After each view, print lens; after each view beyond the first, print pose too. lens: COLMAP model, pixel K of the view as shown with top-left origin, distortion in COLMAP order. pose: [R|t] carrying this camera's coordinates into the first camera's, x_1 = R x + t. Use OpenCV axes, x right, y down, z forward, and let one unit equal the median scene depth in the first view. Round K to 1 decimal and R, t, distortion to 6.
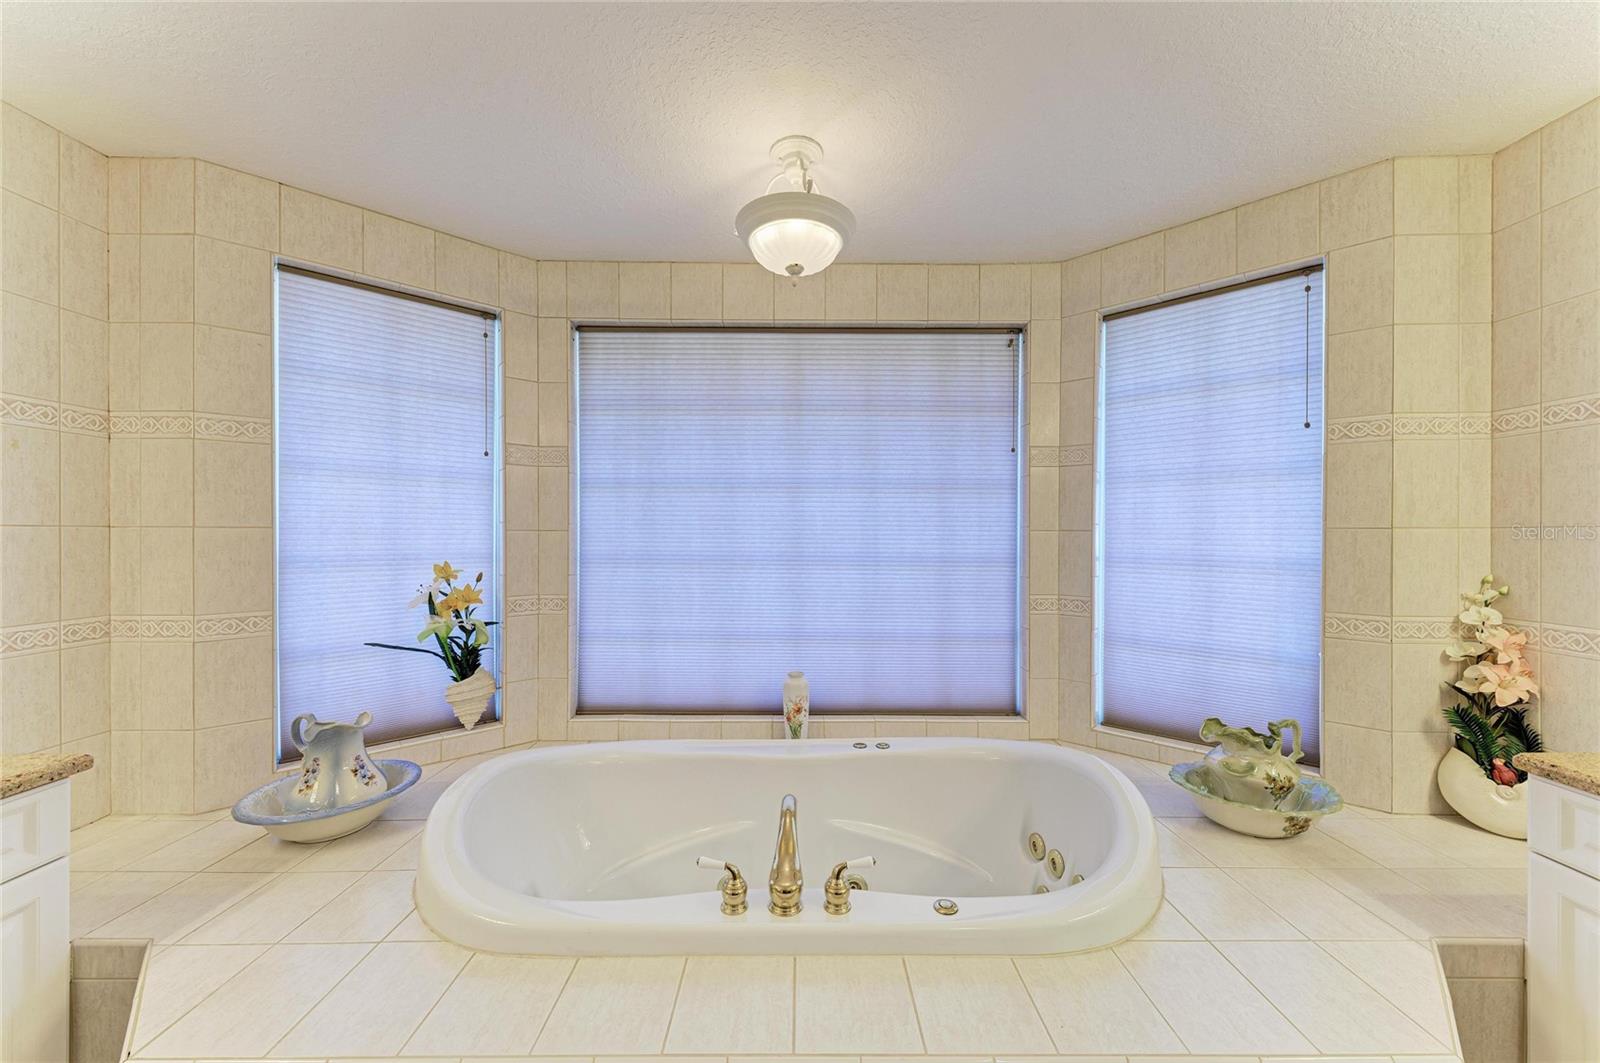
lens RADIAL K [[585.3, 0, 797.3], [0, 585.3, 536.9], [0, 0, 1]] dist [0.011842, -0.003435]
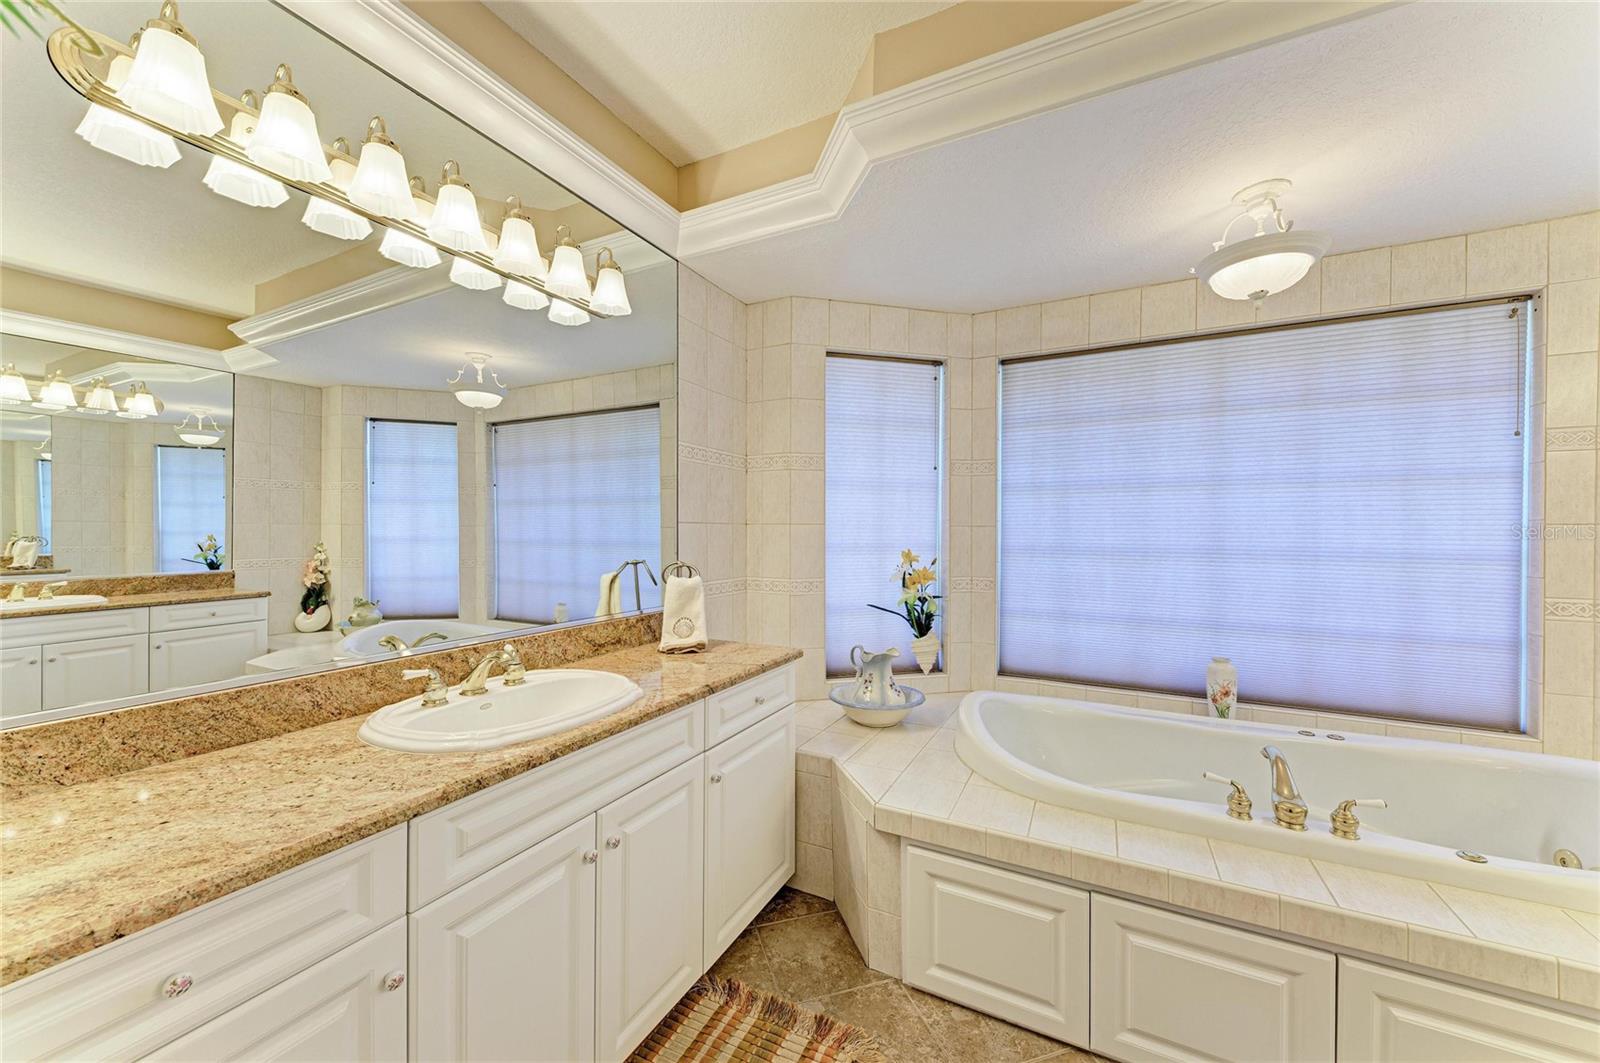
lens RADIAL K [[585.3, 0, 798.0], [0, 585.3, 537.1], [0, 0, 1]] dist [0.011842, -0.003435]
pose [[0.887614, 0.005032, -0.460561, -0.199117], [-0.003807, 0.999986, 0.003589, 0.009506], [0.460572, -0.001432, 0.887621, -0.317322]]
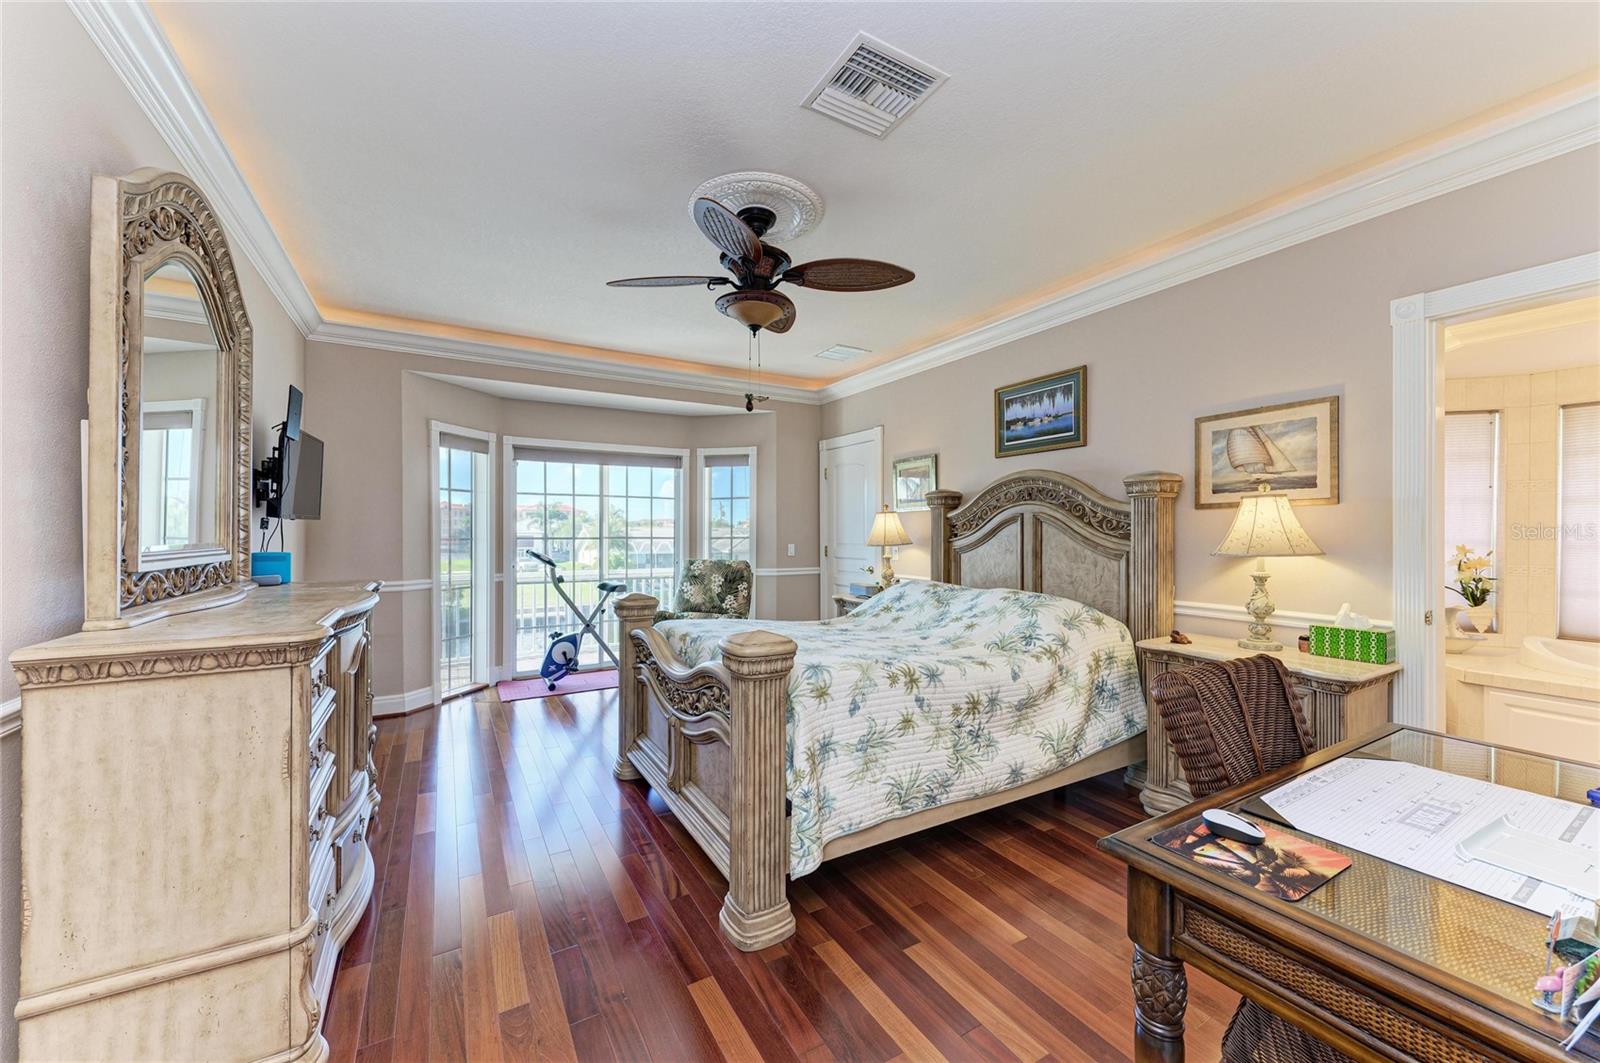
lens RADIAL K [[618.3, 0, 808.8], [0, 618.3, 532.6], [0, 0, 1]] dist [0.011525, -0.002062]
pose [[0.516357, 0.005525, -0.856356, 0.049103], [-0.011178, 0.999937, -0.000288, 0.026697], [0.856301, 0.009721, 0.516386, -1.883738]]
